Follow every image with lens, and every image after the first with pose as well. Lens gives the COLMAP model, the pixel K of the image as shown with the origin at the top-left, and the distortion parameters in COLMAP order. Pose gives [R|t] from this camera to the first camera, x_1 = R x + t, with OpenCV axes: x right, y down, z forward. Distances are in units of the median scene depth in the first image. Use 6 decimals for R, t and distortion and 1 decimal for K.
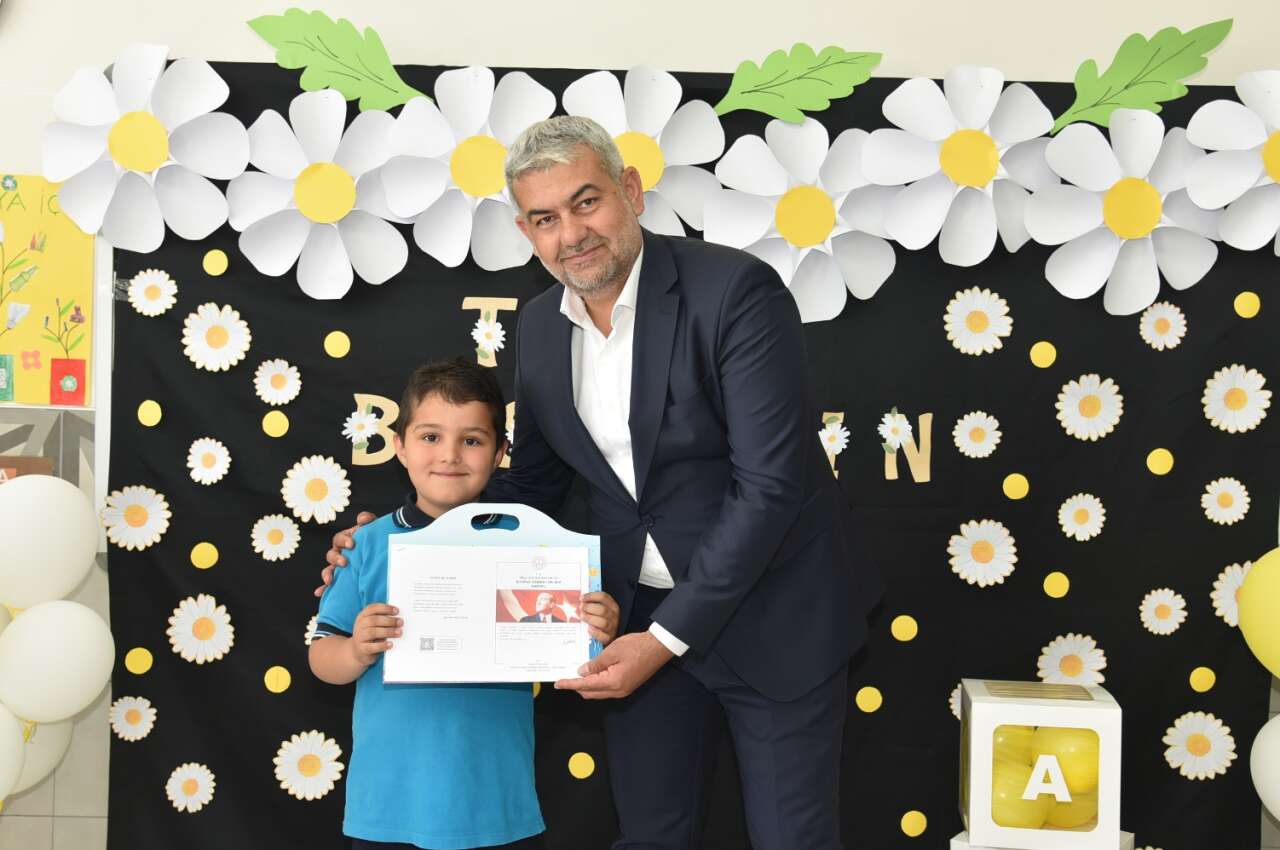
lens RADIAL K [[1459.3, 0, 646.6], [0, 1459.3, 431.9], [0, 0, 1]] dist [0.035055, 0.000000]
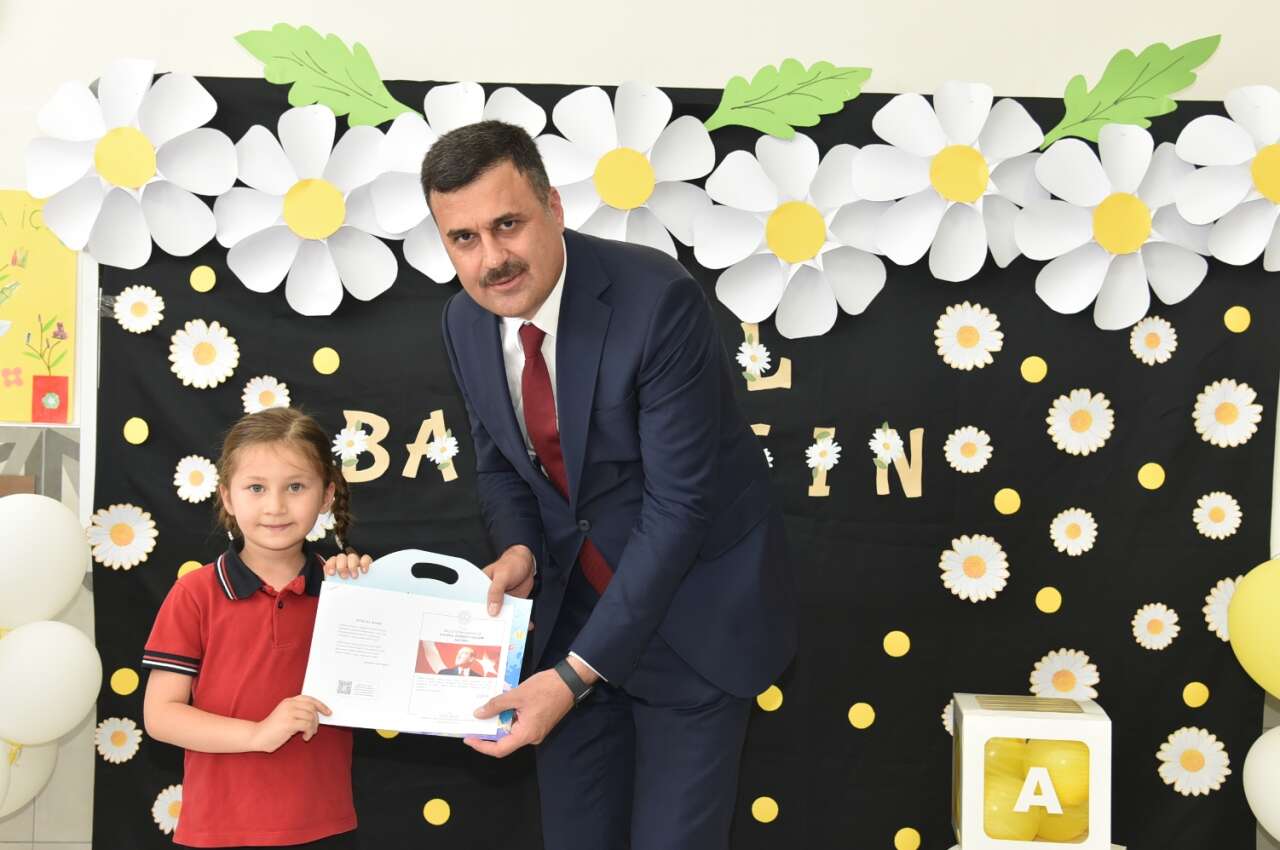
lens RADIAL K [[1567.1, 0, 645.5], [0, 1567.1, 427.4], [0, 0, 1]] dist [0.066107, 0.000000]
pose [[0.999875, -0.002983, 0.015542, -0.011348], [0.003131, 0.999950, -0.009496, -0.003807], [-0.015513, 0.009543, 0.999834, -0.071744]]
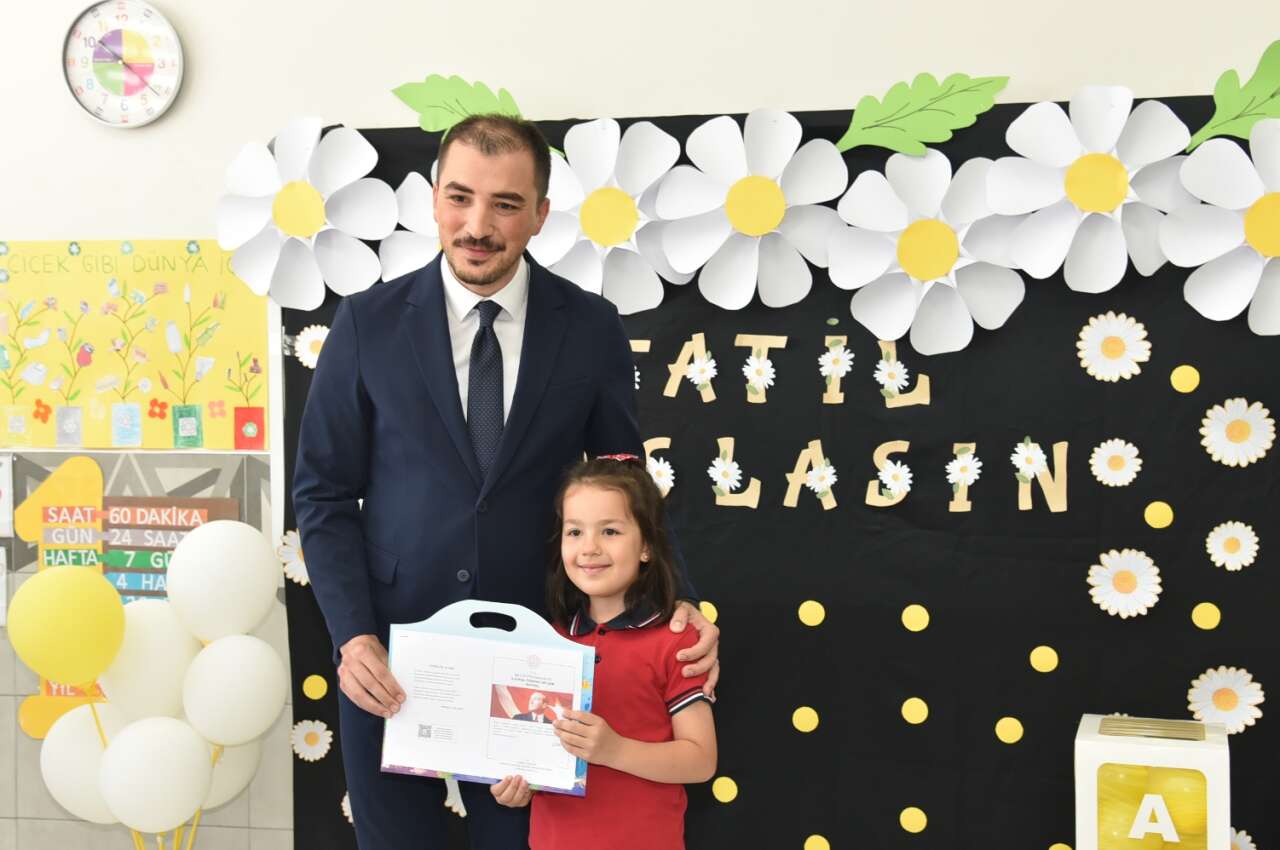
lens RADIAL K [[1653.4, 0, 641.7], [0, 1653.4, 428.9], [0, 0, 1]] dist [0.093793, 0.000000]
pose [[0.981768, -0.023470, -0.188630, 0.126708], [0.027964, 0.999384, 0.021193, -0.053845], [0.188017, -0.026081, 0.981819, -0.156565]]
